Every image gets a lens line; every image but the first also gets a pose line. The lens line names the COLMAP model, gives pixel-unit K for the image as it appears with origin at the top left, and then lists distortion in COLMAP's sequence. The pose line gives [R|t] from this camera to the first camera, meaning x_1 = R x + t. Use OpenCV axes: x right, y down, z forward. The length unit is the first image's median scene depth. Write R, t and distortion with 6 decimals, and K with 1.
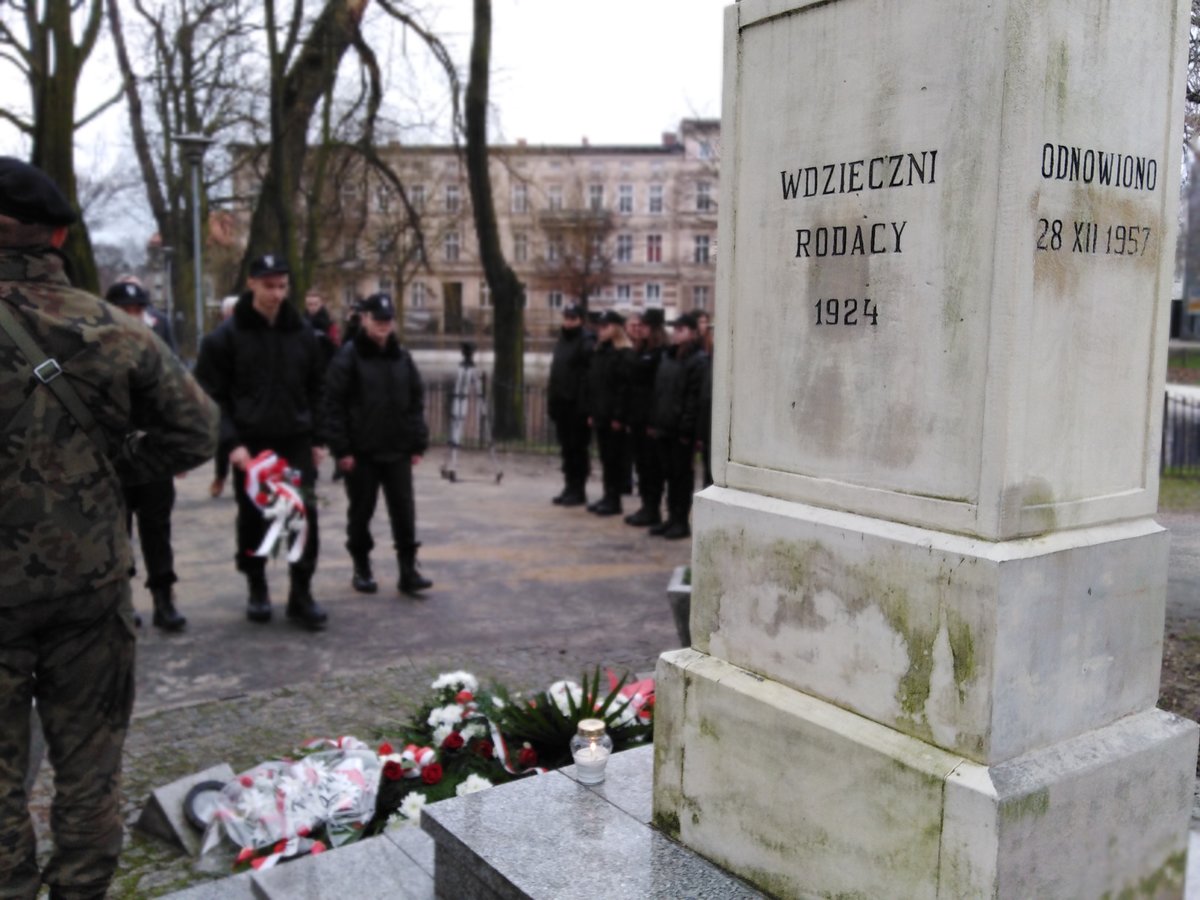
lens RADIAL K [[1130.1, 0, 612.6], [0, 1130.1, 440.1], [0, 0, 1]] dist [0.121951, -0.221746]
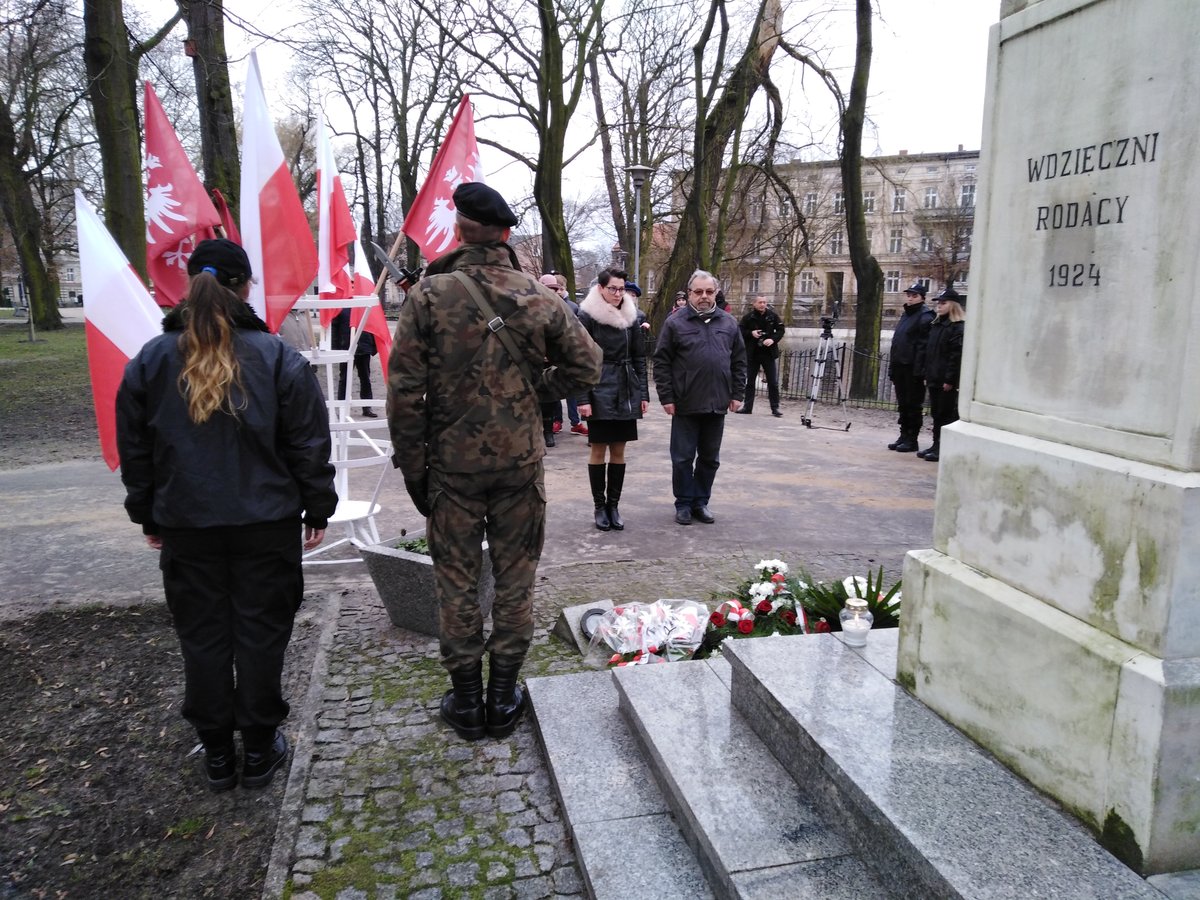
lens RADIAL K [[884.1, 0, 600.0], [0, 884.1, 450.0], [0, 0, 1]] dist [0.112302, -0.159224]
pose [[0.920231, 0.063032, -0.386266, 0.098601], [-0.041469, 0.997093, 0.063913, 0.023511], [0.389172, -0.042797, 0.920170, -0.053000]]
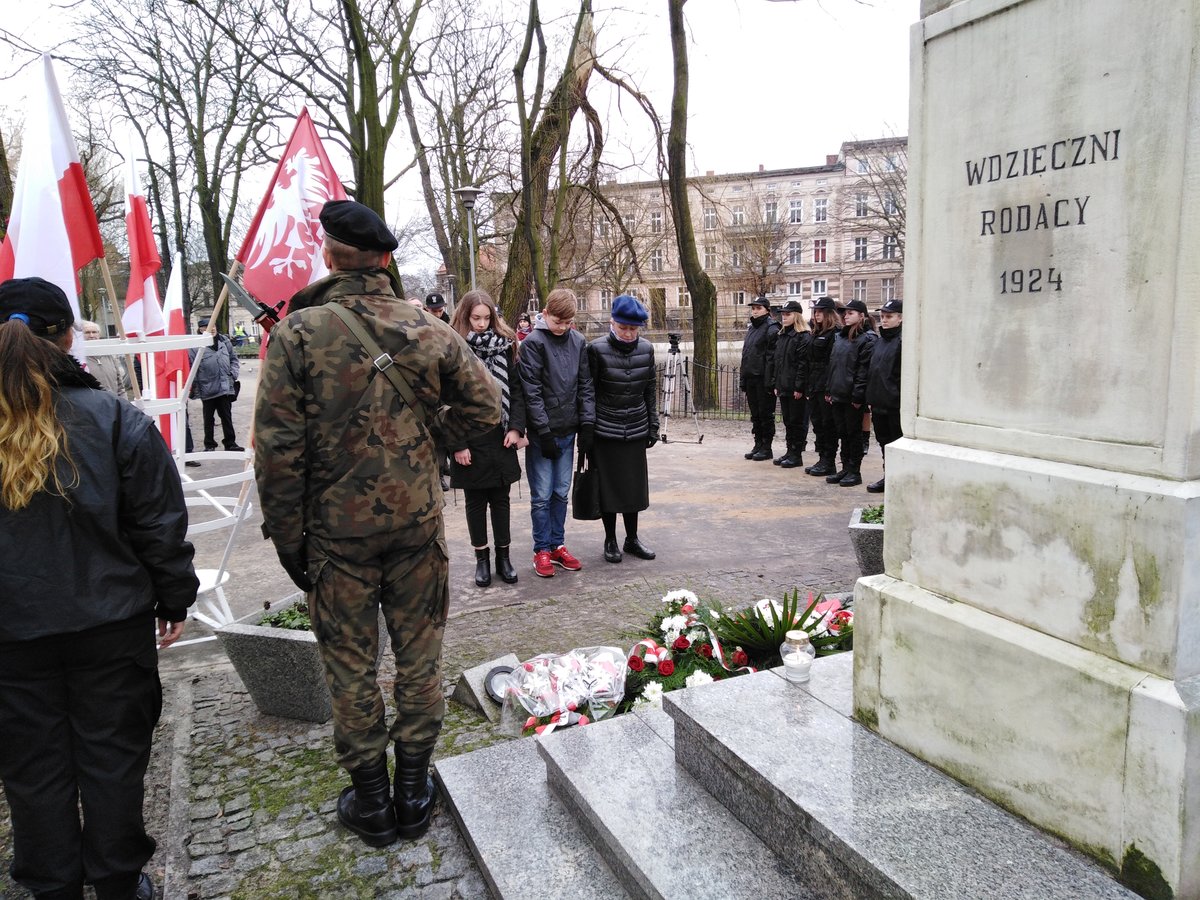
lens RADIAL K [[879.3, 0, 599.4], [0, 879.3, 444.5], [0, 0, 1]] dist [0.108127, -0.177426]
pose [[0.978328, -0.018782, -0.206207, -0.027084], [0.026531, 0.999039, 0.034877, 0.005938], [0.205354, -0.039592, 0.977887, 0.028699]]
